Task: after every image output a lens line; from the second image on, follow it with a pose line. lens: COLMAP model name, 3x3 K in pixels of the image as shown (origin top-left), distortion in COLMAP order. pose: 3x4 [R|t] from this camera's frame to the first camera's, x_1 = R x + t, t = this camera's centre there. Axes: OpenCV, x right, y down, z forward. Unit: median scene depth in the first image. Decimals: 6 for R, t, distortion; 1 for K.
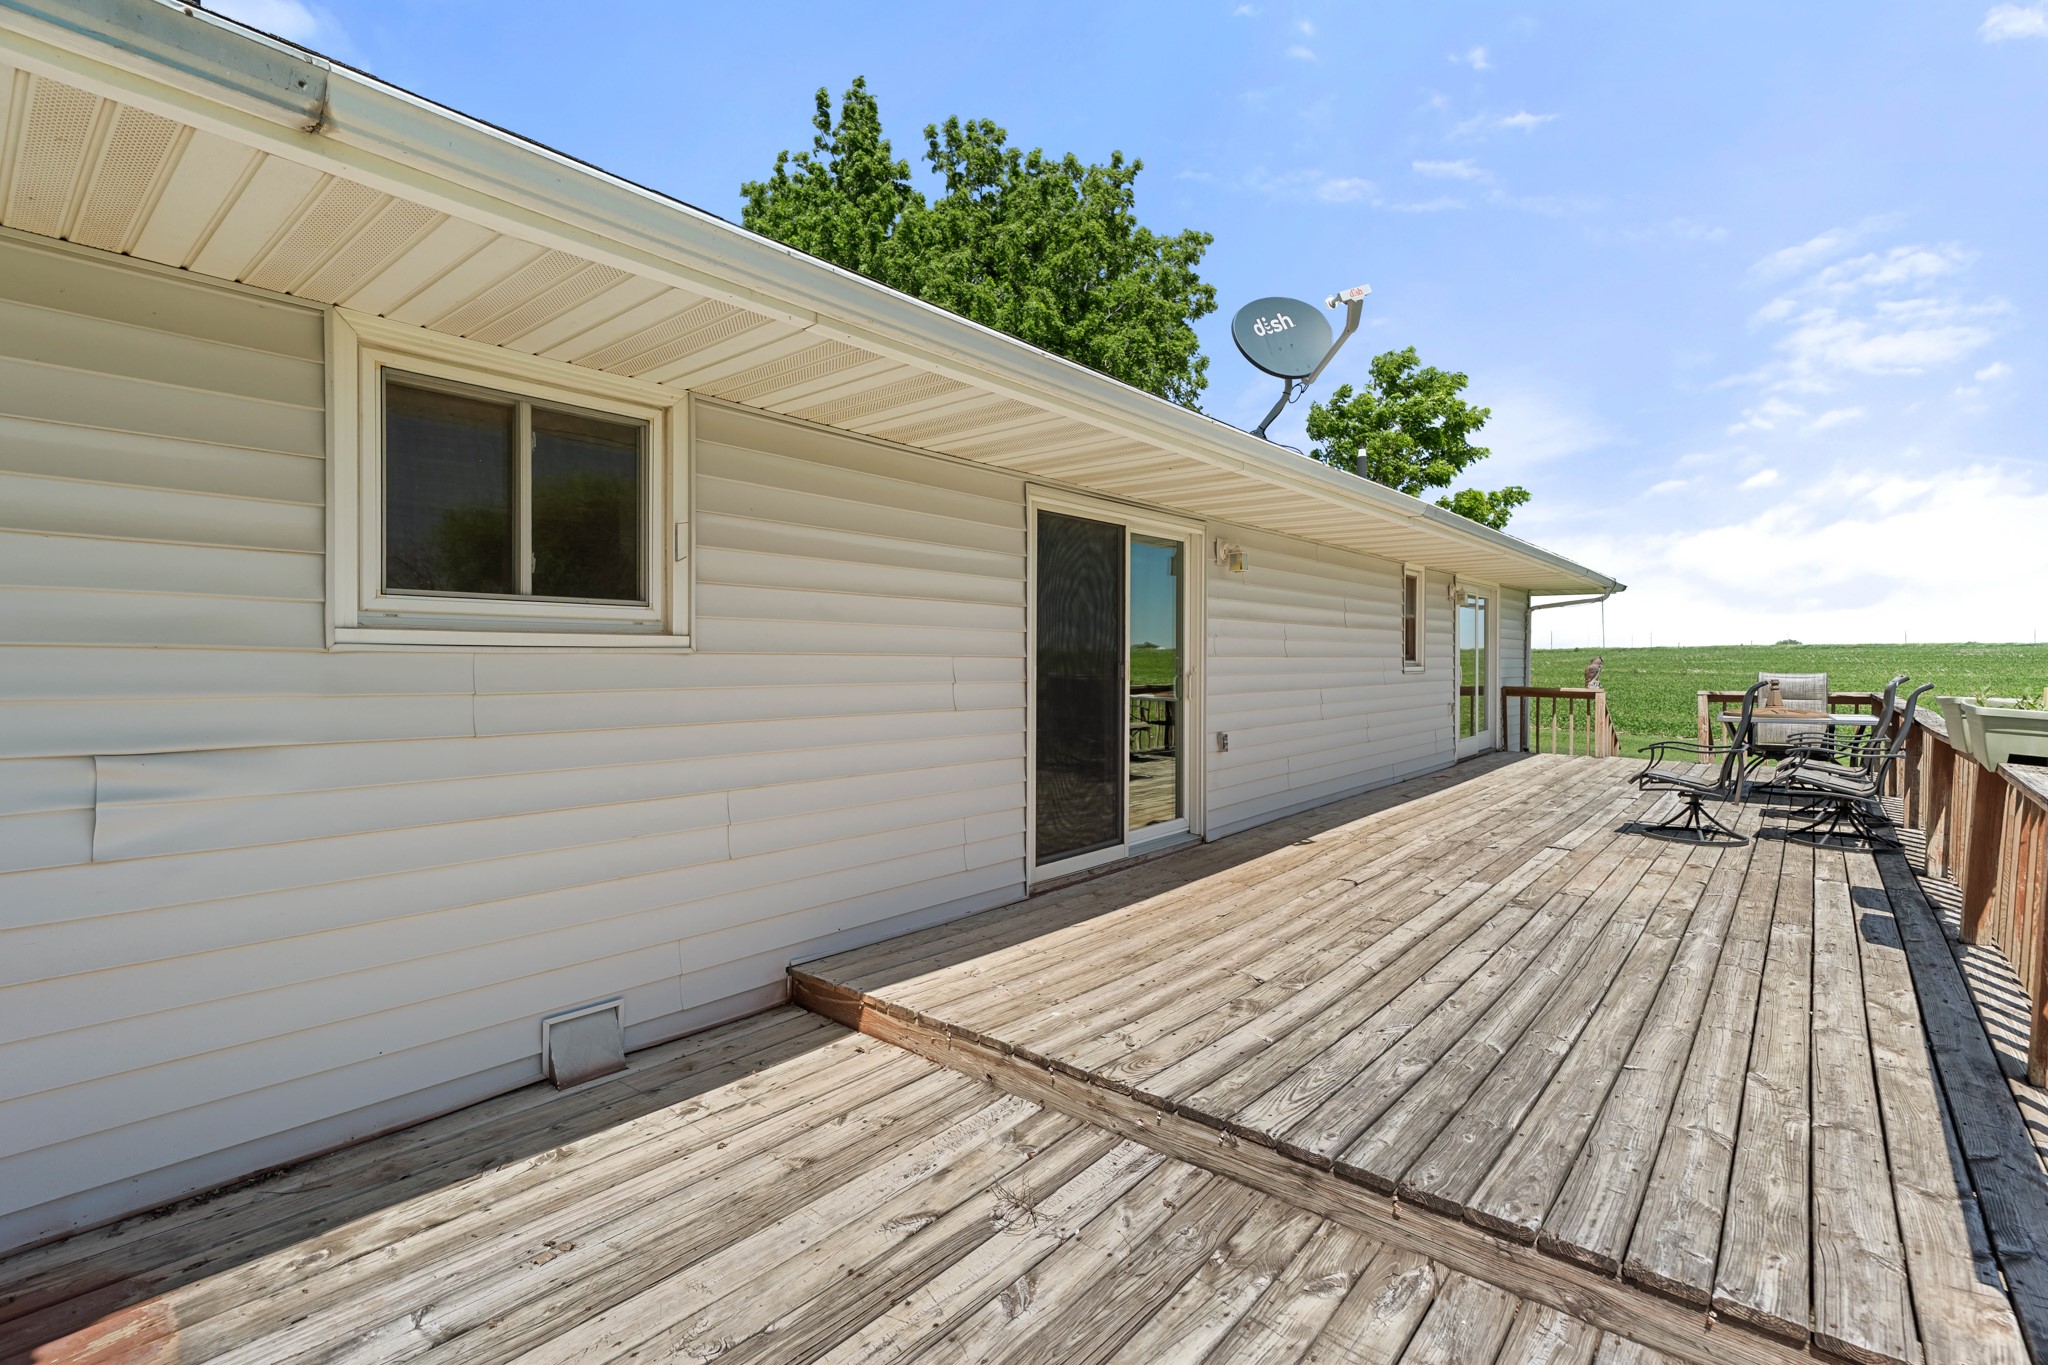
lens RADIAL K [[927.3, 0, 1024.0], [0, 927.3, 682.5], [0, 0, 1]] dist [-0.000884, 0.000208]
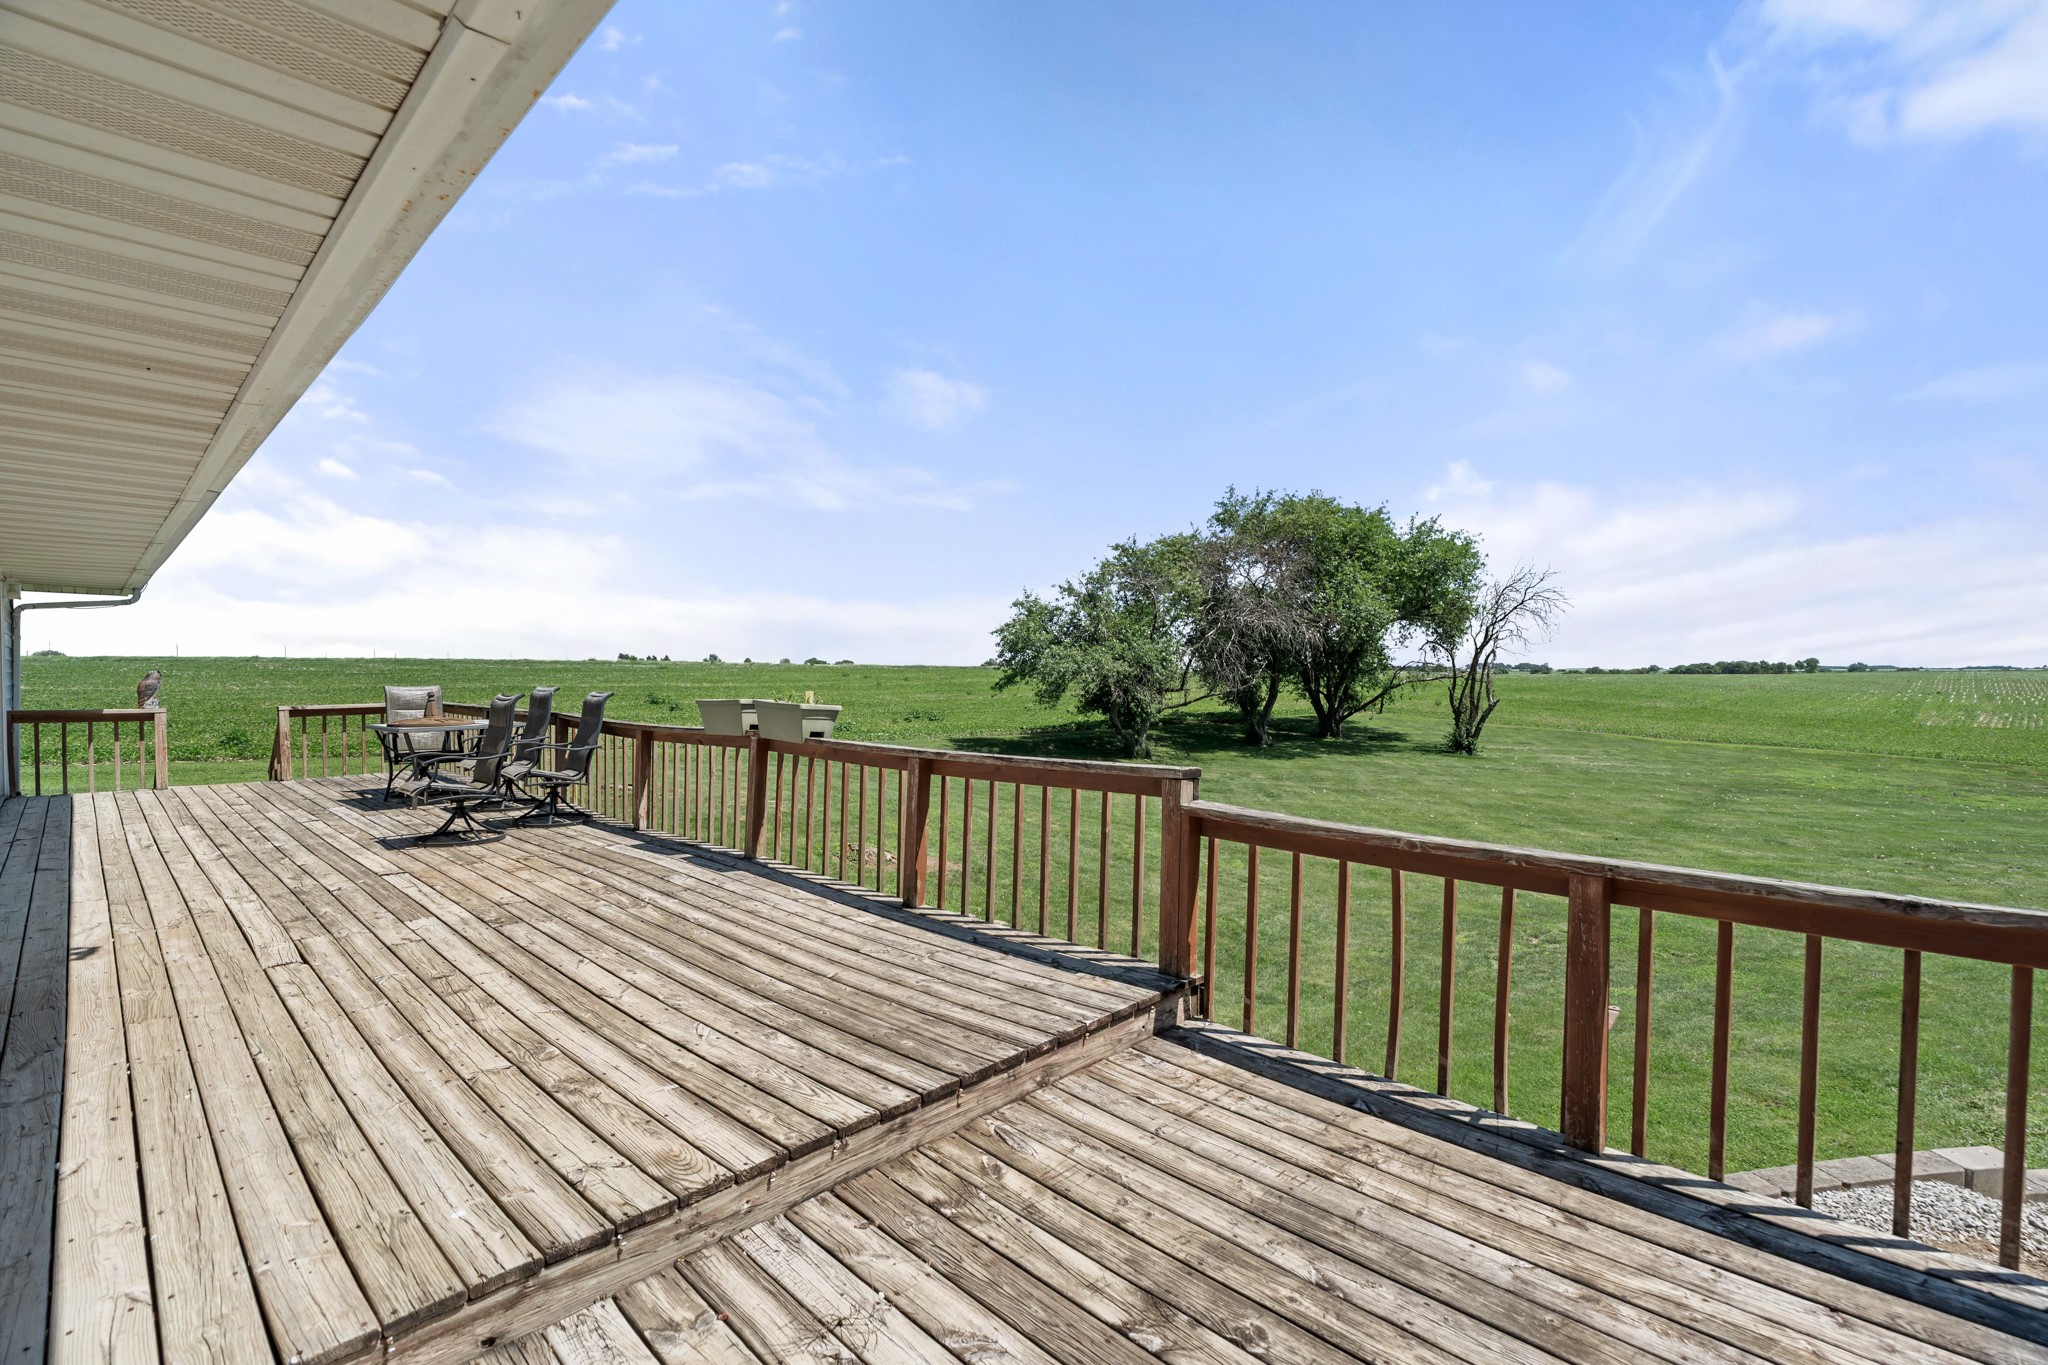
lens RADIAL K [[927.3, 0, 1024.0], [0, 927.3, 682.5], [0, 0, 1]] dist [-0.000884, 0.000208]
pose [[0.071735, -0.013366, 0.997334, -0.507574], [0.027572, 0.999555, 0.011413, -0.014823], [-0.997043, 0.026680, 0.072071, 0.464826]]
